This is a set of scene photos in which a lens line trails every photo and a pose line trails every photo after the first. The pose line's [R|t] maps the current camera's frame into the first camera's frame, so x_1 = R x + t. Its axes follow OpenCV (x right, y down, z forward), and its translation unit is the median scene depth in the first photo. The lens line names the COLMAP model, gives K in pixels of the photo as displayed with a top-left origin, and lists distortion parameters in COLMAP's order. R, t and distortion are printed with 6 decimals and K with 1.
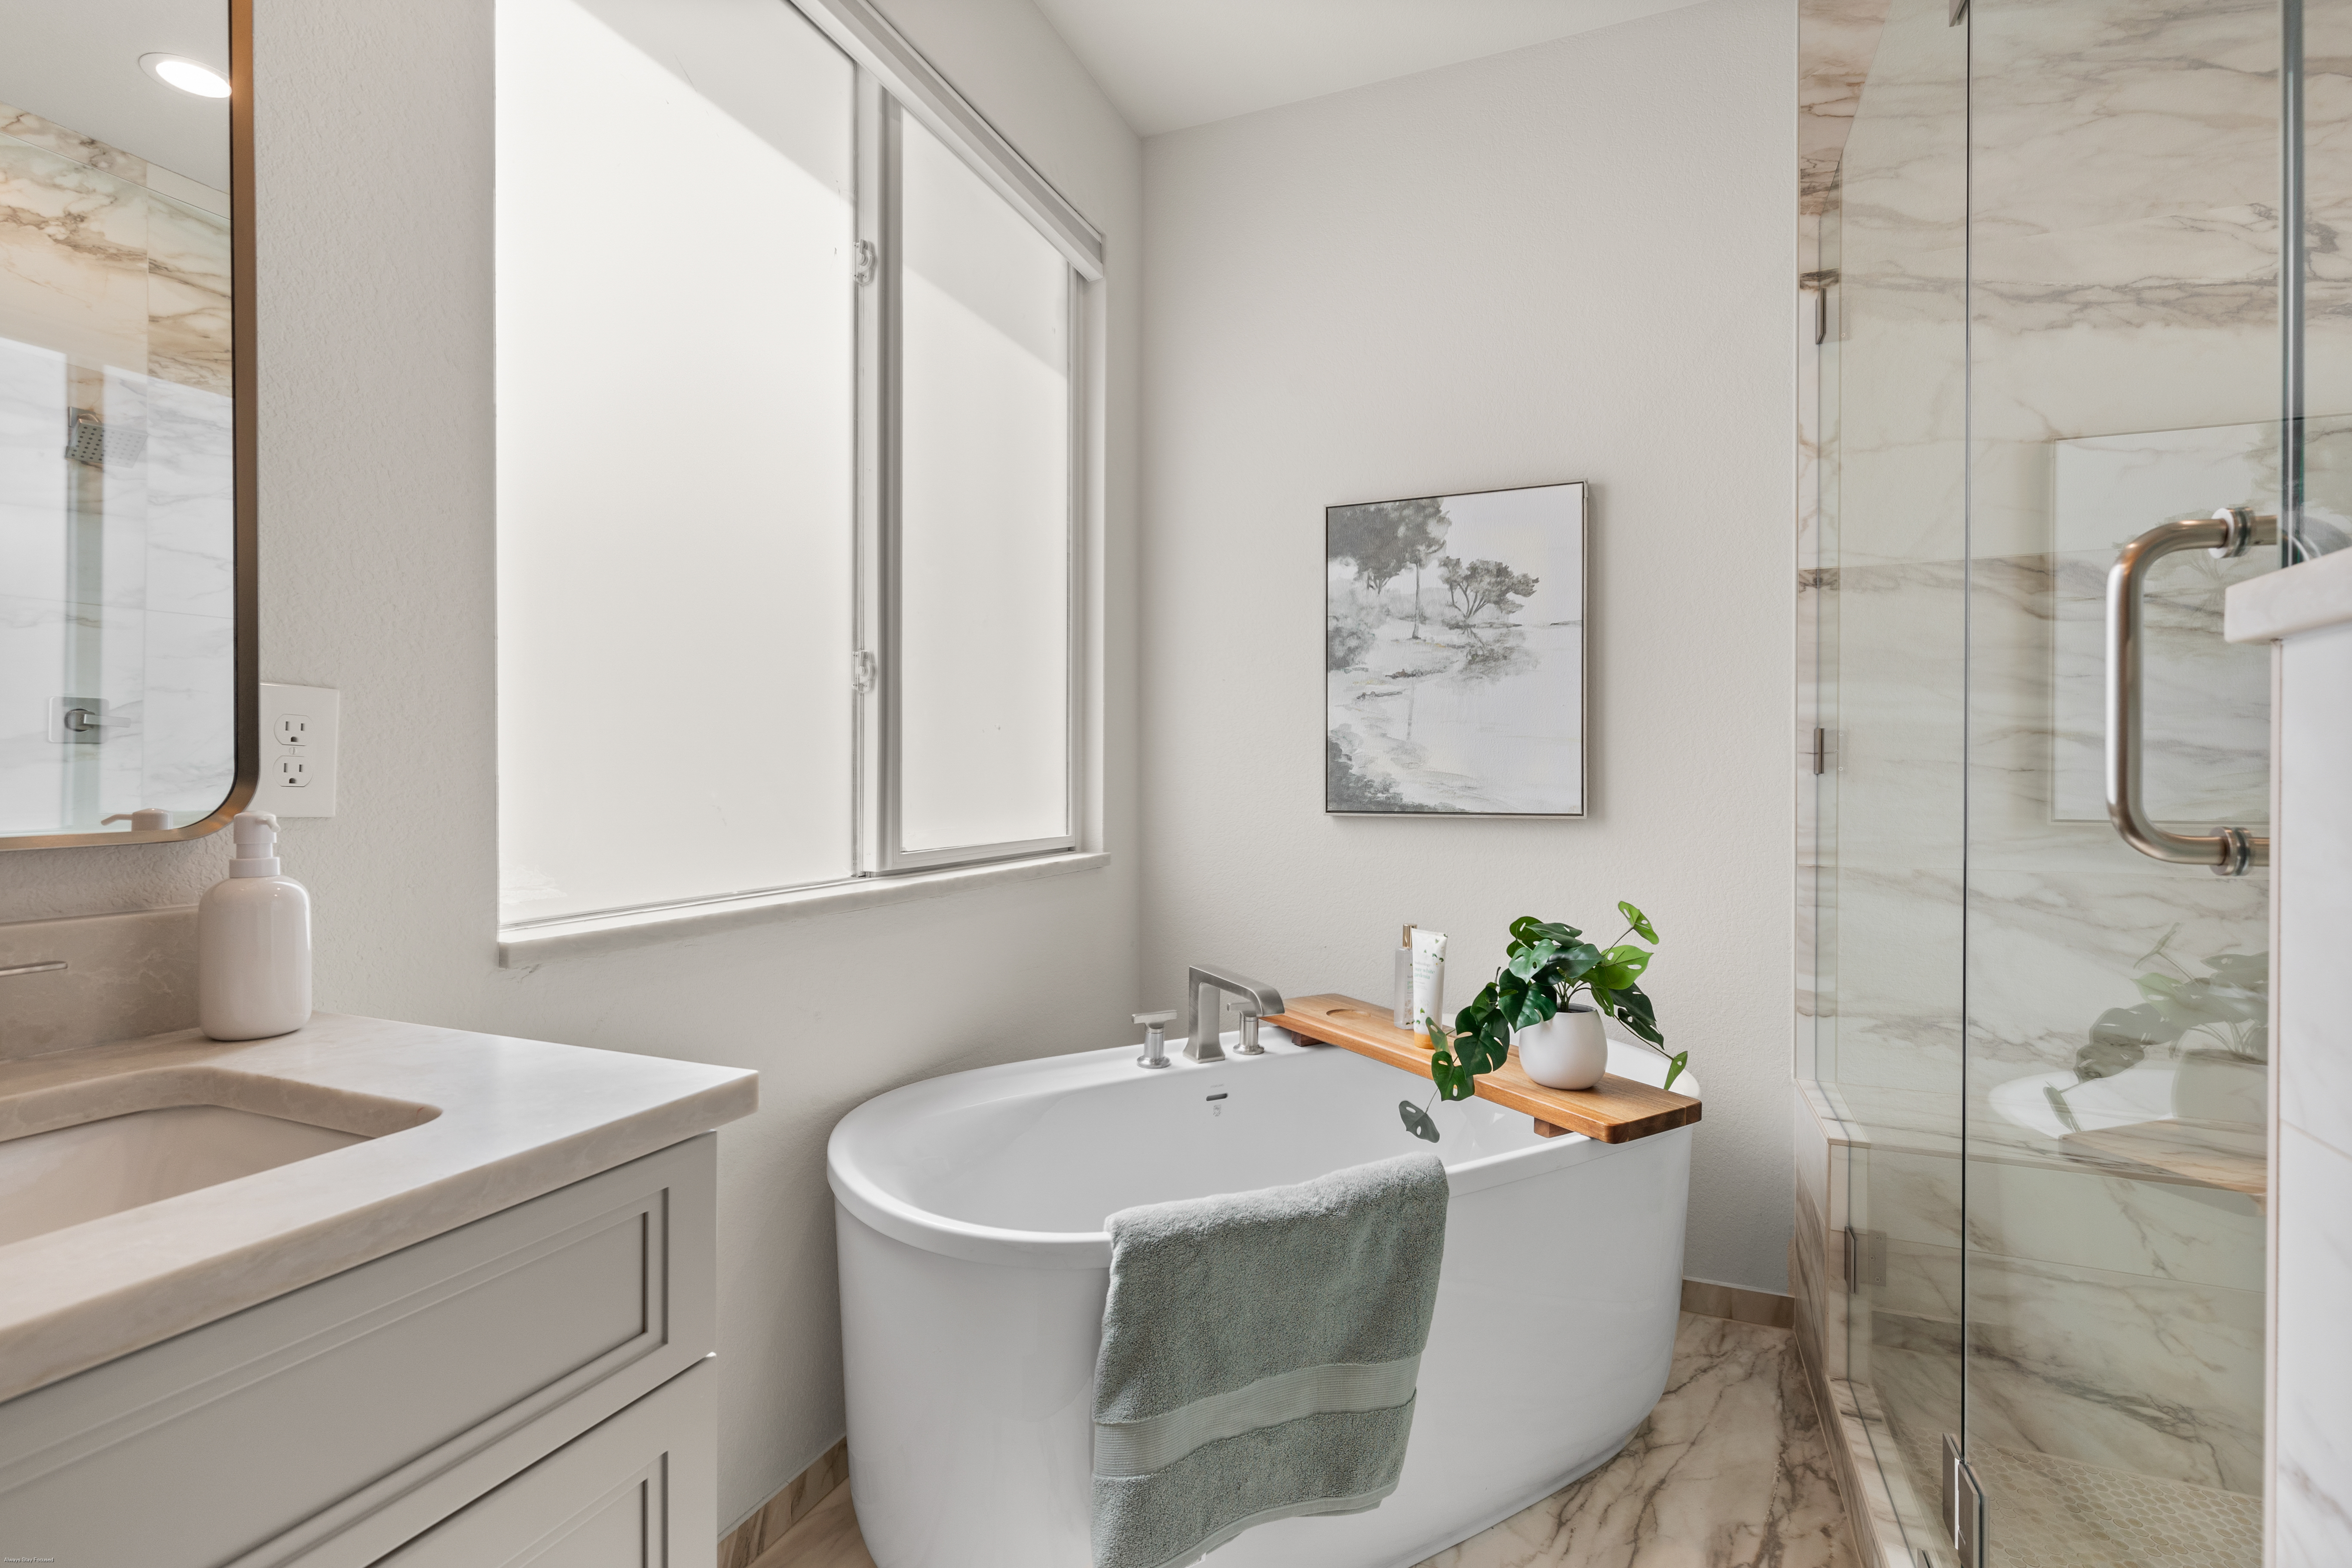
lens RADIAL K [[1066.0, 0, 1176.0], [0, 1066.0, 784.0], [0, 0, 1]] dist [0.001612, -0.003819]
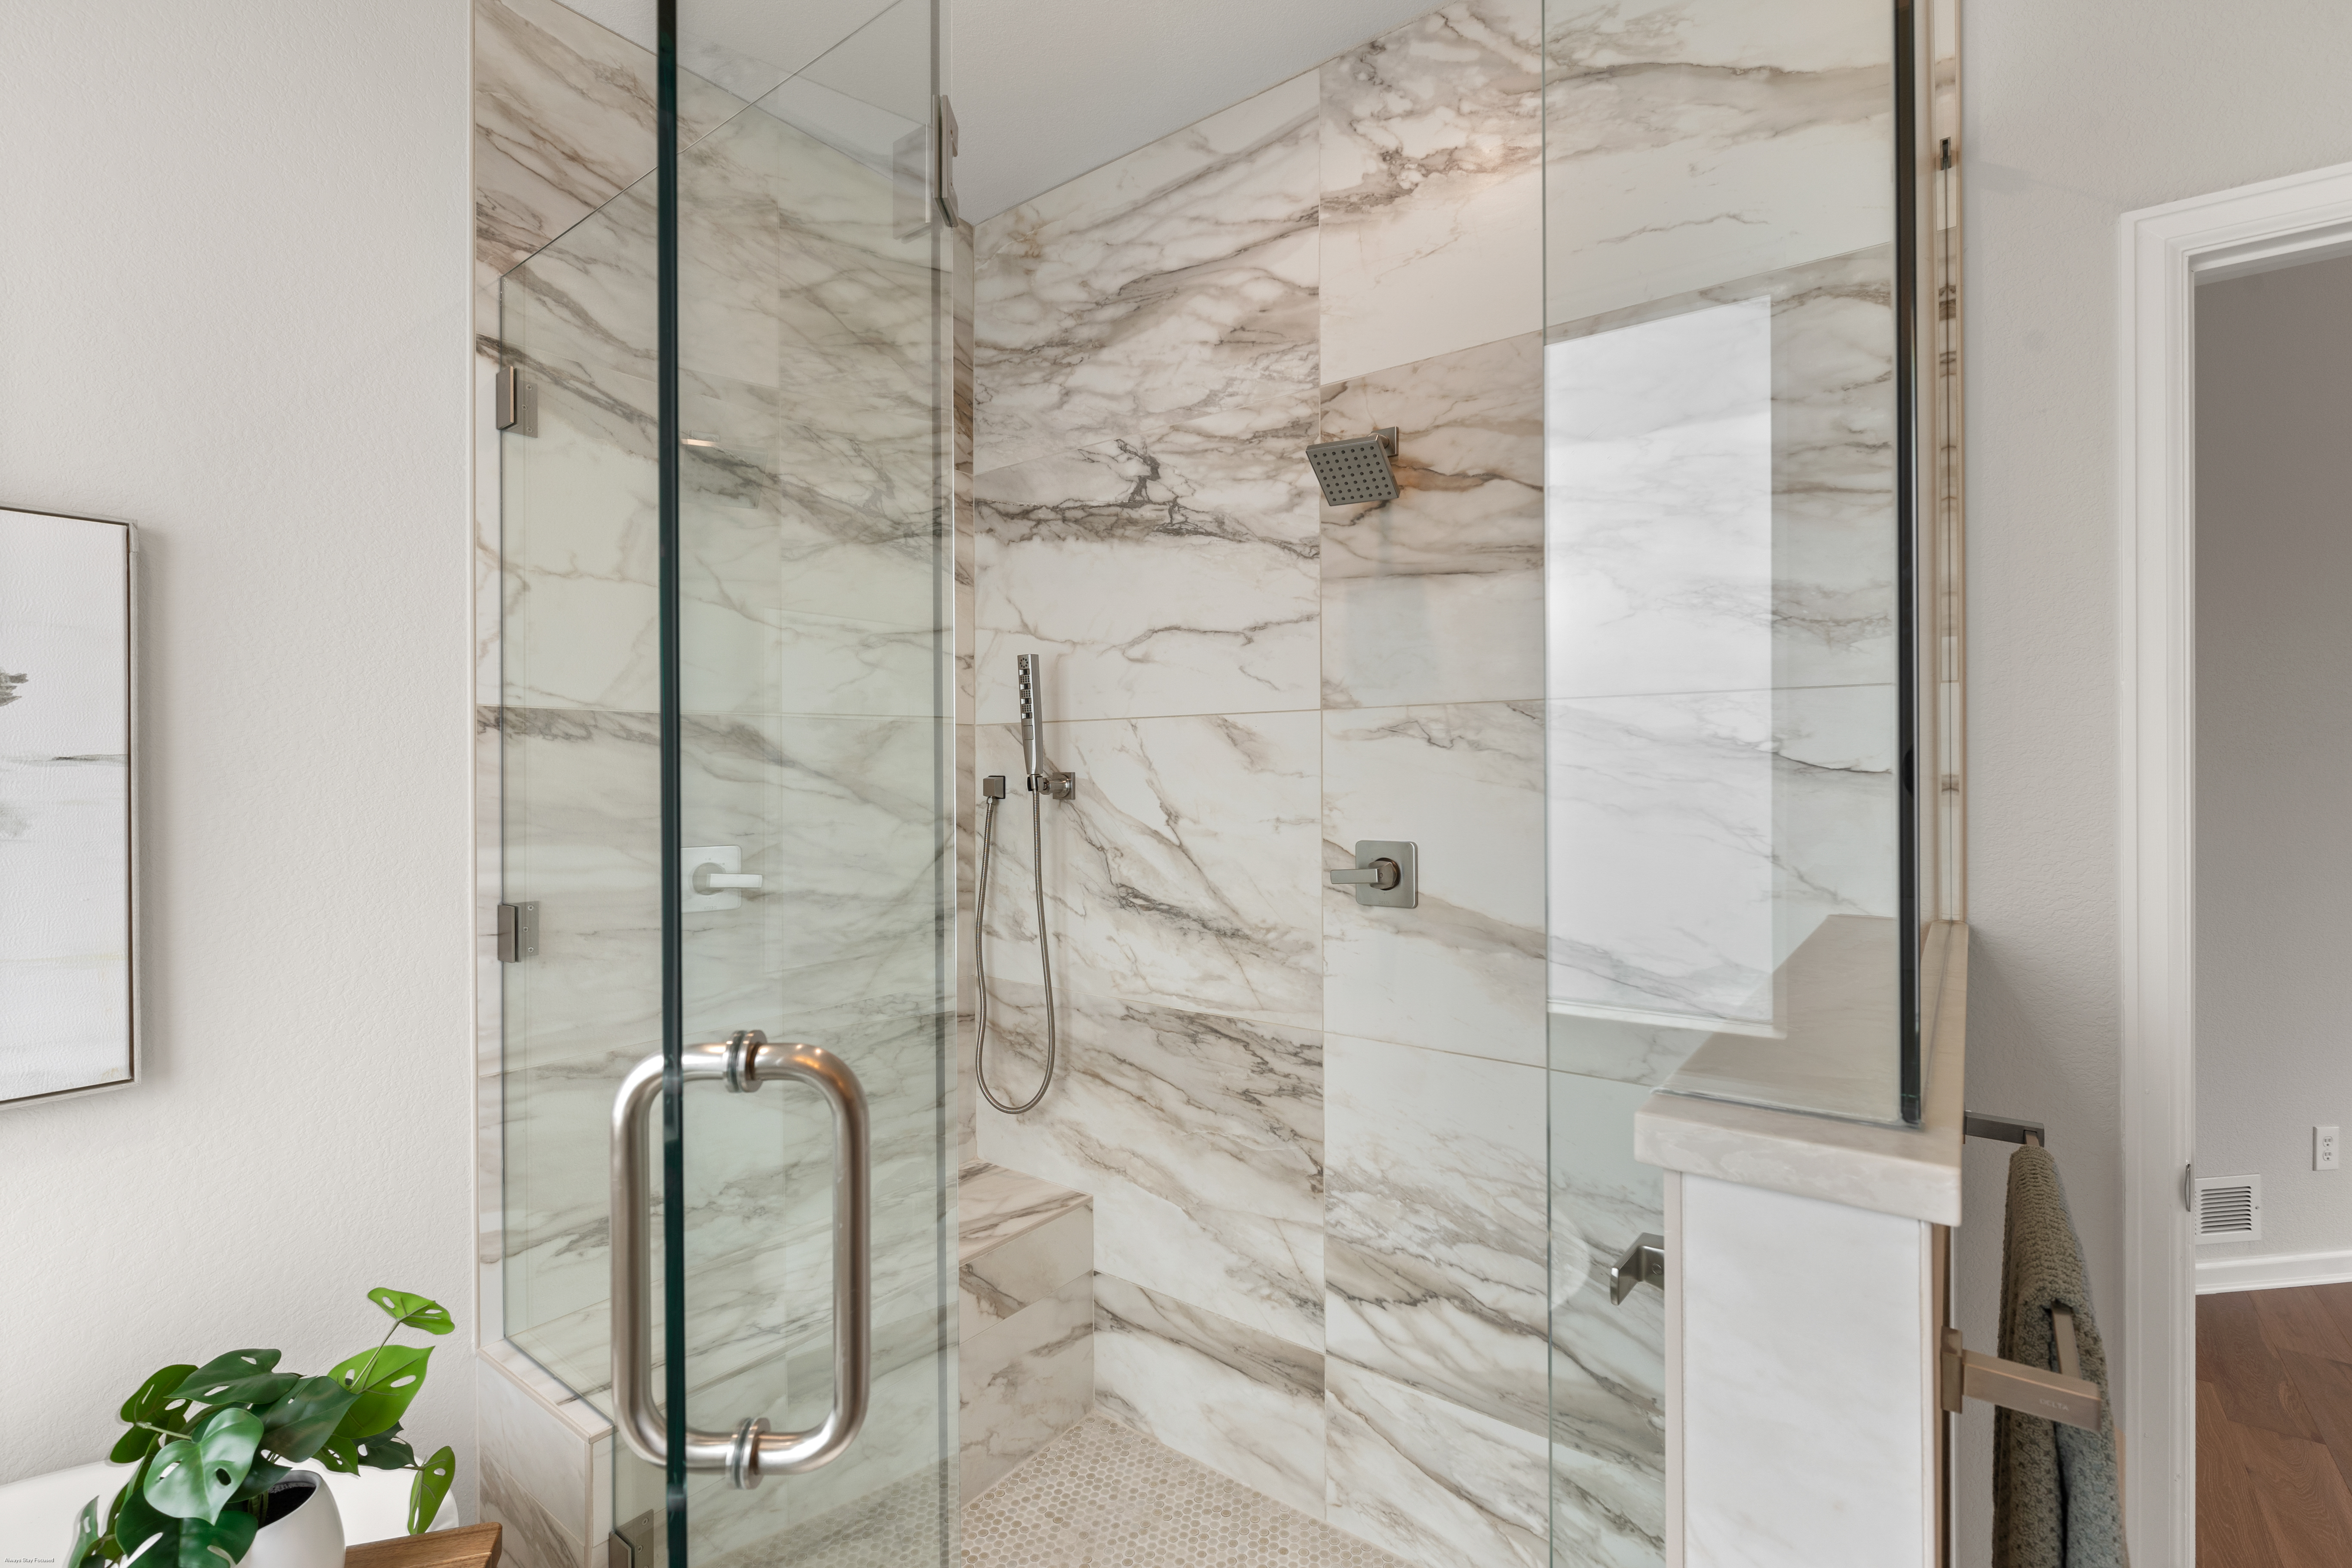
lens RADIAL K [[1066.0, 0, 1176.0], [0, 1066.0, 784.0], [0, 0, 1]] dist [0.001612, -0.003819]
pose [[0.264801, -0.004782, 0.964291, -0.039178], [0.029834, 0.999550, -0.003236, -0.126397], [-0.963841, 0.029625, 0.264825, 0.299482]]
